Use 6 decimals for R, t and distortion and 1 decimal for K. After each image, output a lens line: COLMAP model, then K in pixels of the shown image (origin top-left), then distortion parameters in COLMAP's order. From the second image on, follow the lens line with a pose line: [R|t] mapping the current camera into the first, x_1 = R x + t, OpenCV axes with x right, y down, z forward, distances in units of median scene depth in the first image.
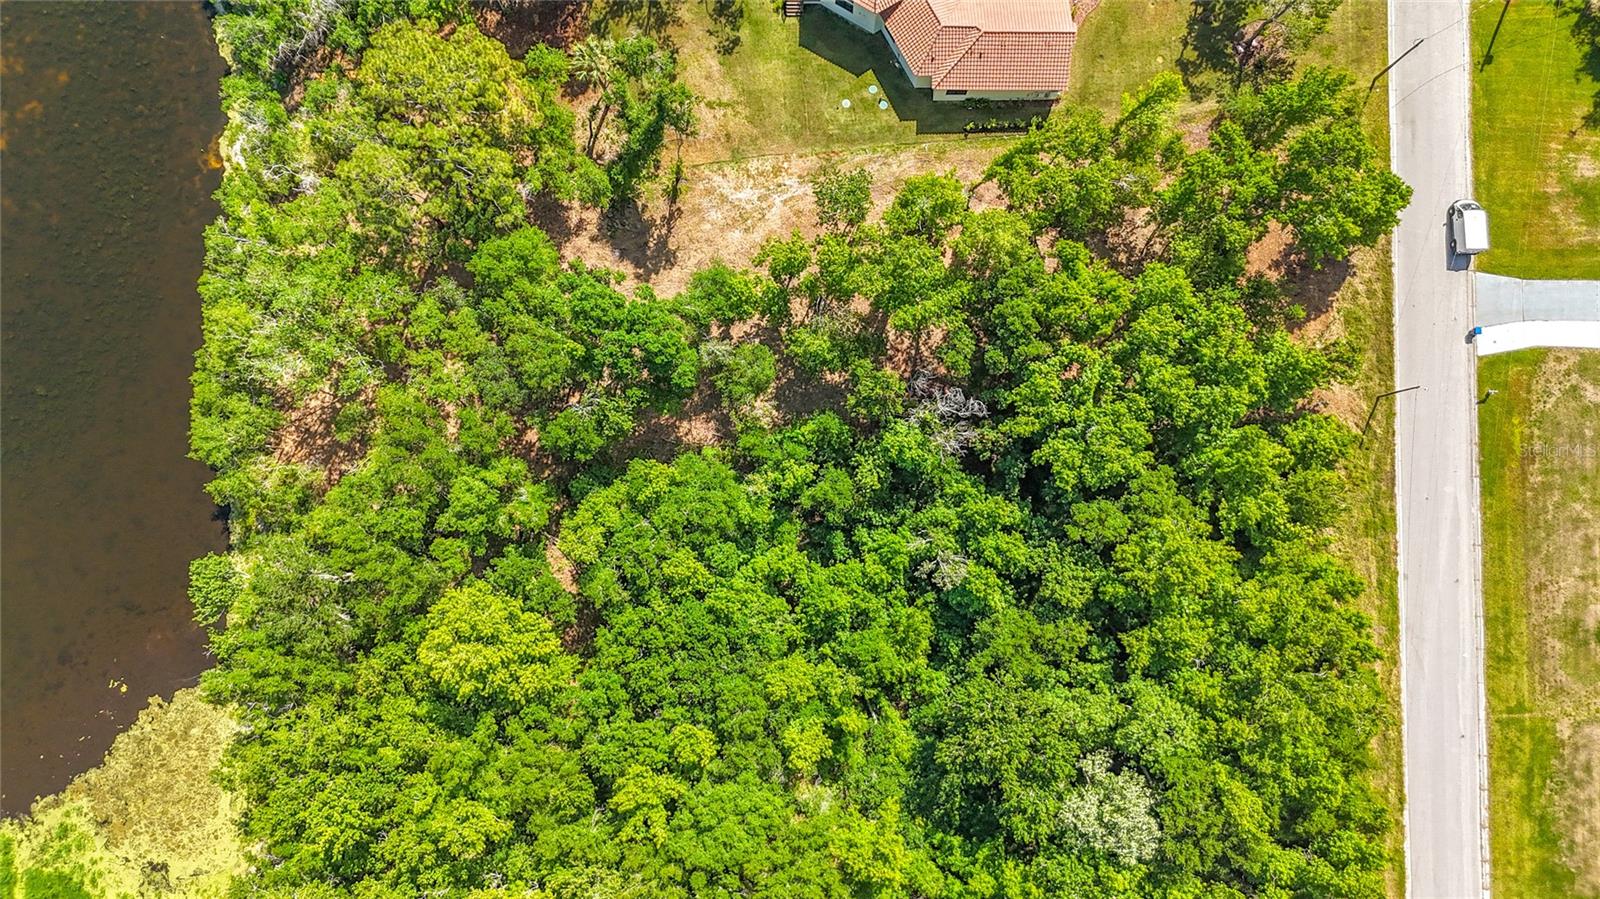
lens RADIAL K [[1177.0, 0, 805.0], [0, 1177.0, 488.1], [0, 0, 1]] dist [0.064859, -0.065577]
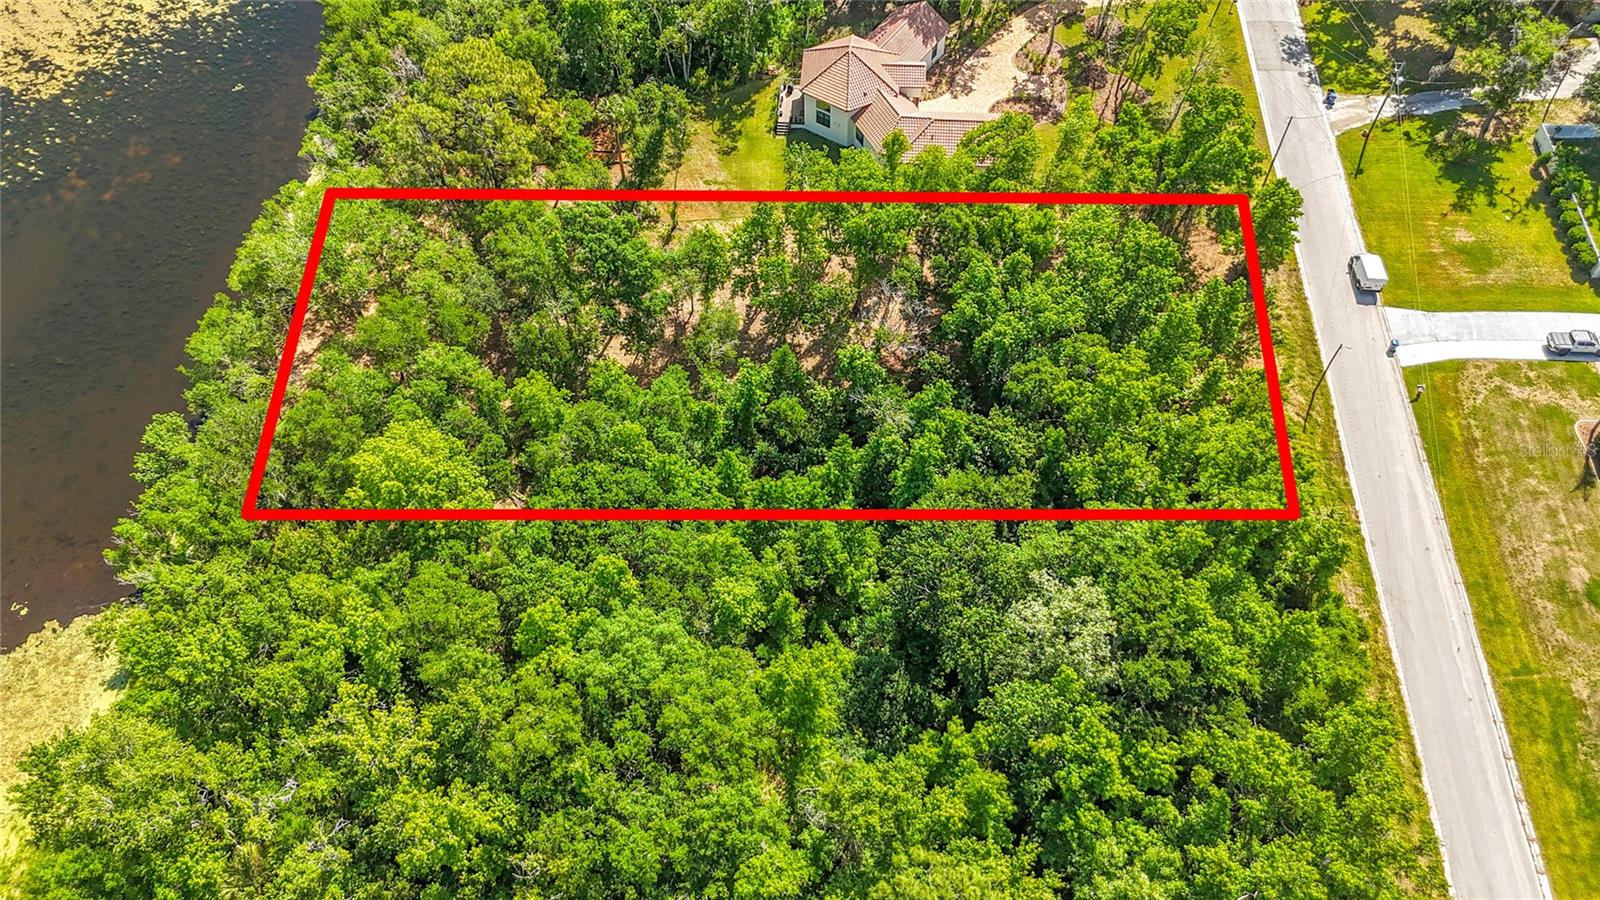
lens RADIAL K [[1180.3, 0, 804.5], [0, 1180.3, 446.3], [0, 0, 1]] dist [0.051494, -0.055516]
pose [[0.998385, 0.049088, -0.028604, 0.067404], [-0.056790, 0.847749, -0.527348, 0.546702], [-0.001637, 0.528121, 0.849168, 0.138906]]
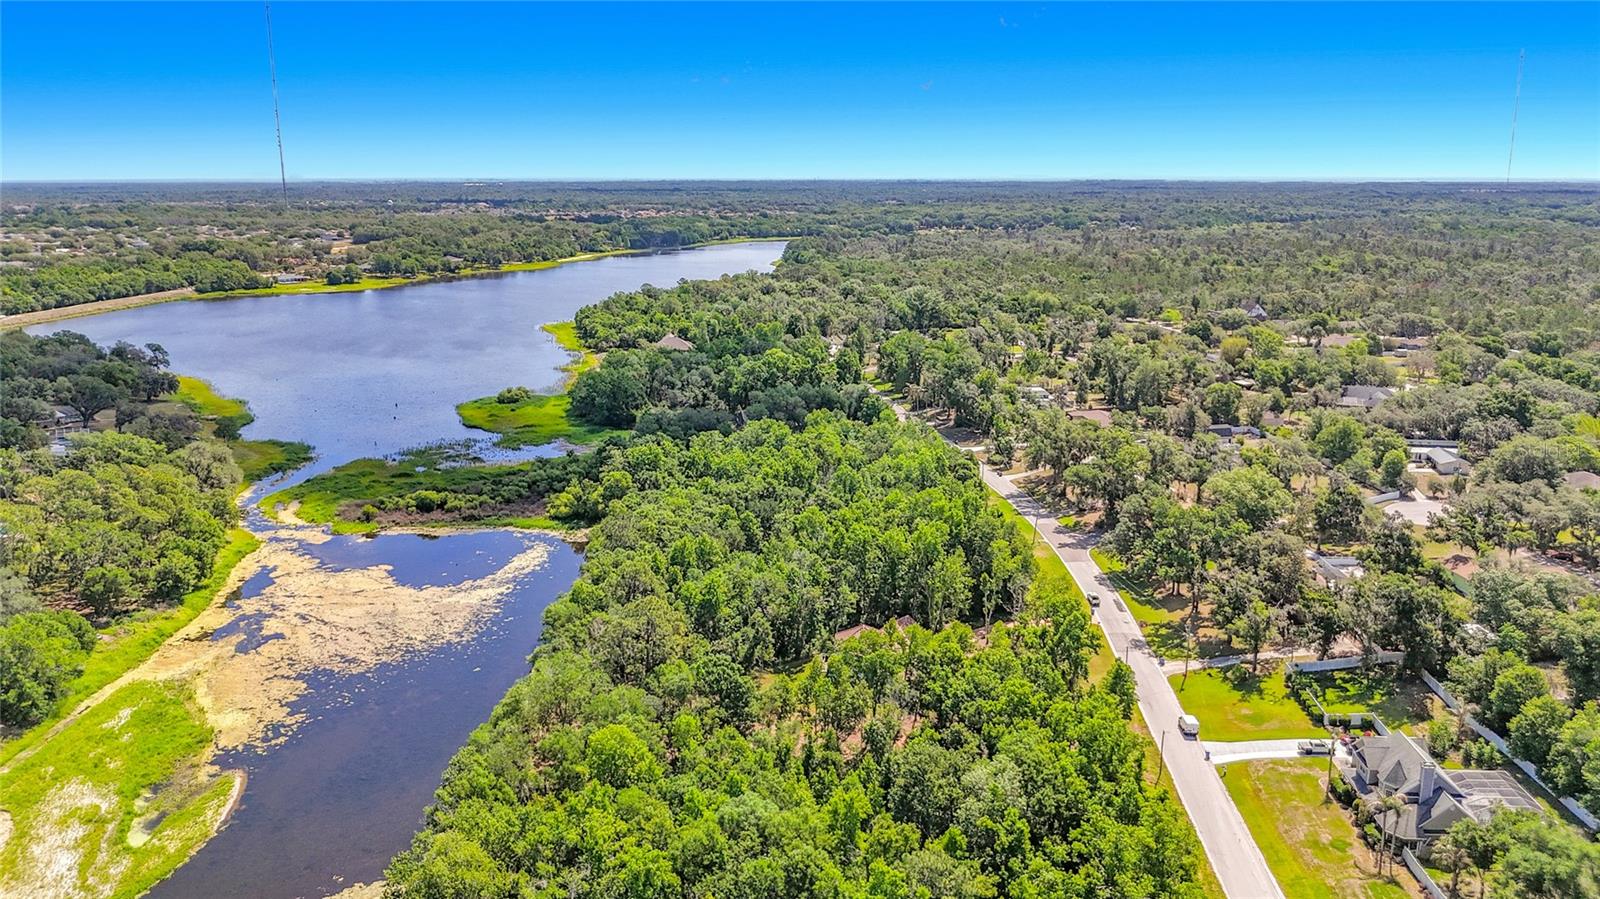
lens RADIAL K [[1180.3, 0, 804.5], [0, 1180.3, 445.8], [0, 0, 1]] dist [0.051494, -0.055516]
pose [[0.997920, 0.020027, -0.061278, 0.075684], [-0.064444, 0.284049, -0.956641, 1.437953], [-0.001753, 0.958600, 0.284749, 0.081724]]
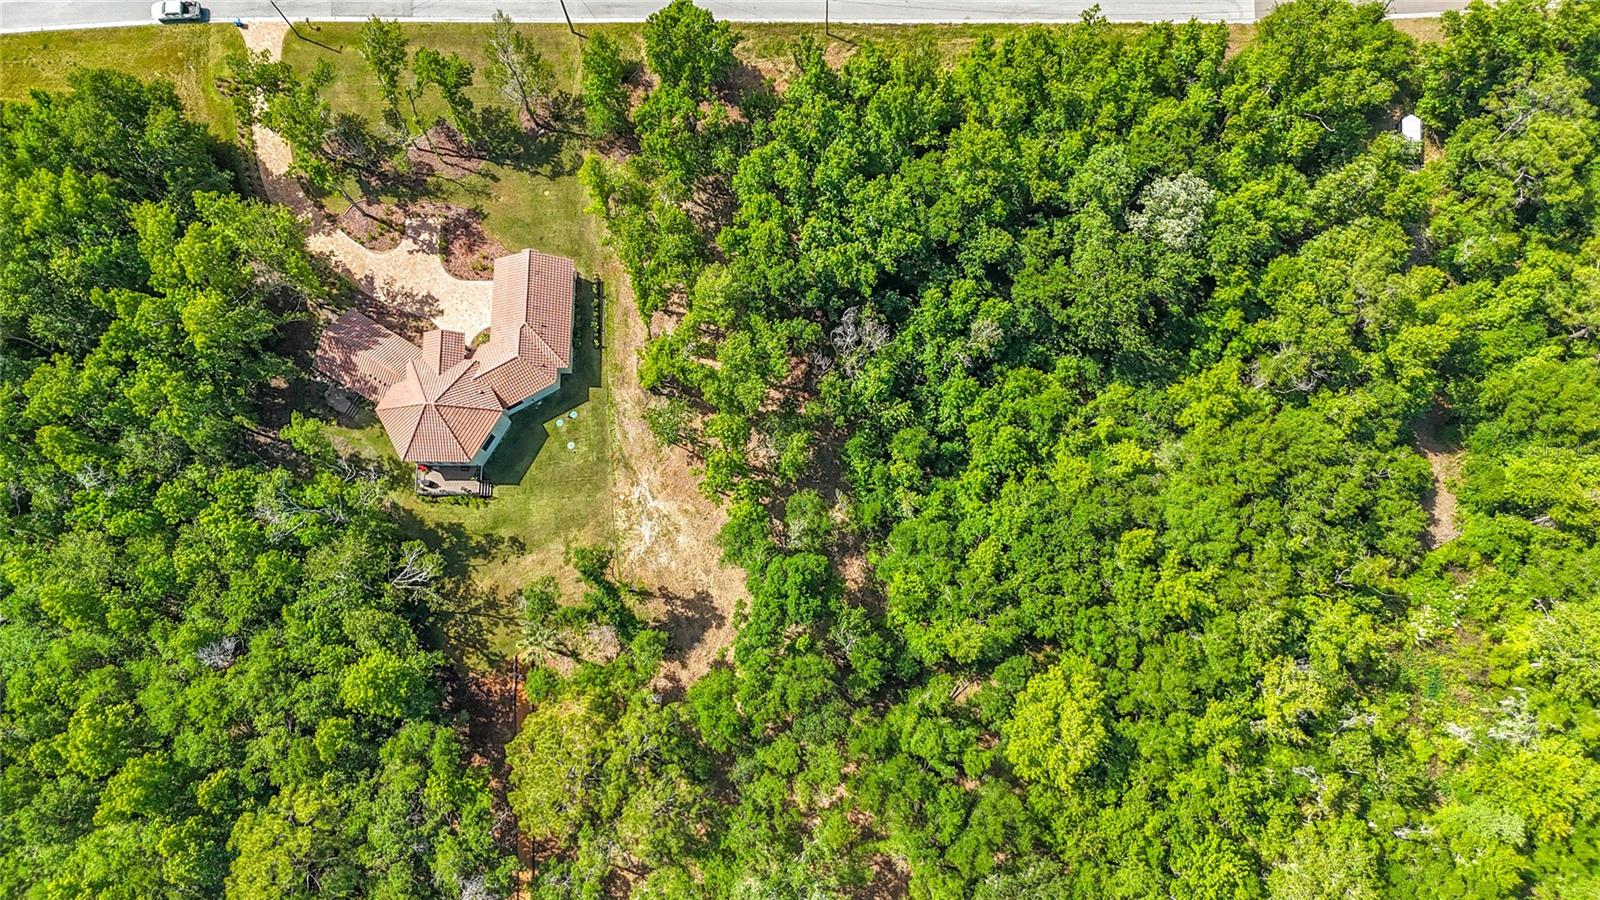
lens RADIAL K [[1200.8, 0, 812.7], [0, 1200.8, 470.6], [0, 0, 1]] dist [0.052570, -0.074890]
pose [[0.001552, -0.981131, 0.193340, -0.228836], [0.999306, 0.008720, 0.036227, -0.136014], [-0.037229, 0.193149, 0.980463, -0.174037]]
